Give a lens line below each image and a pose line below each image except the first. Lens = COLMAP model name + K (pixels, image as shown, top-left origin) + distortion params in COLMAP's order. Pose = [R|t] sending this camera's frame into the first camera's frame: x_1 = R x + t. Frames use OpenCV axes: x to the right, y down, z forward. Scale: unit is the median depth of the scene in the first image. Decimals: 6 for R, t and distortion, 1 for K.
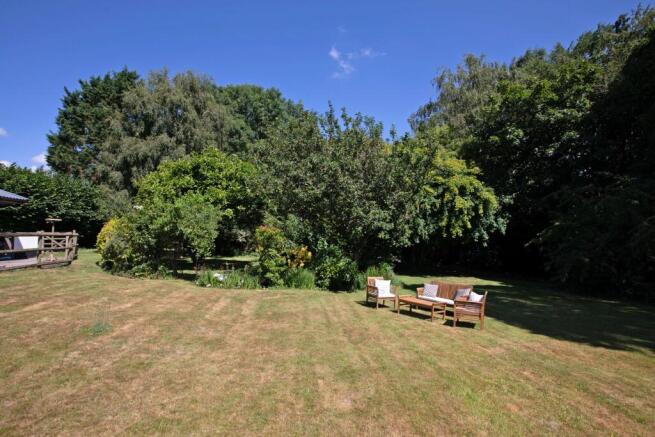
lens RADIAL K [[348.7, 0, 327.6], [0, 348.7, 212.7], [0, 0, 1]] dist [-0.002612, -0.001470]
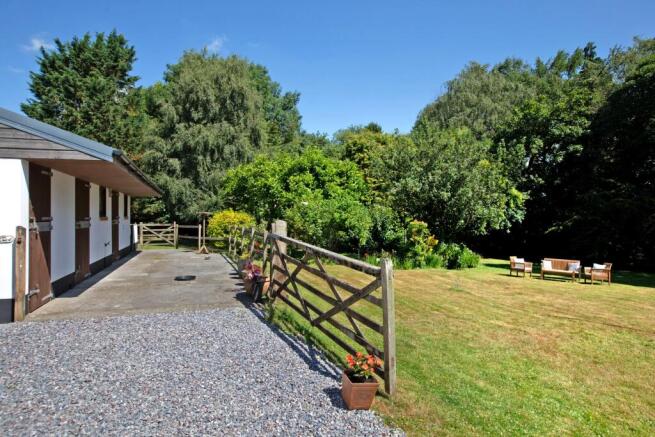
lens RADIAL K [[384.5, 0, 326.8], [0, 384.5, 221.4], [0, 0, 1]] dist [0.003754, 0.001171]
pose [[0.967513, -0.002609, 0.252809, -0.524711], [-0.016114, 0.997277, 0.071960, -0.033081], [-0.252308, -0.073696, 0.964836, -0.162992]]
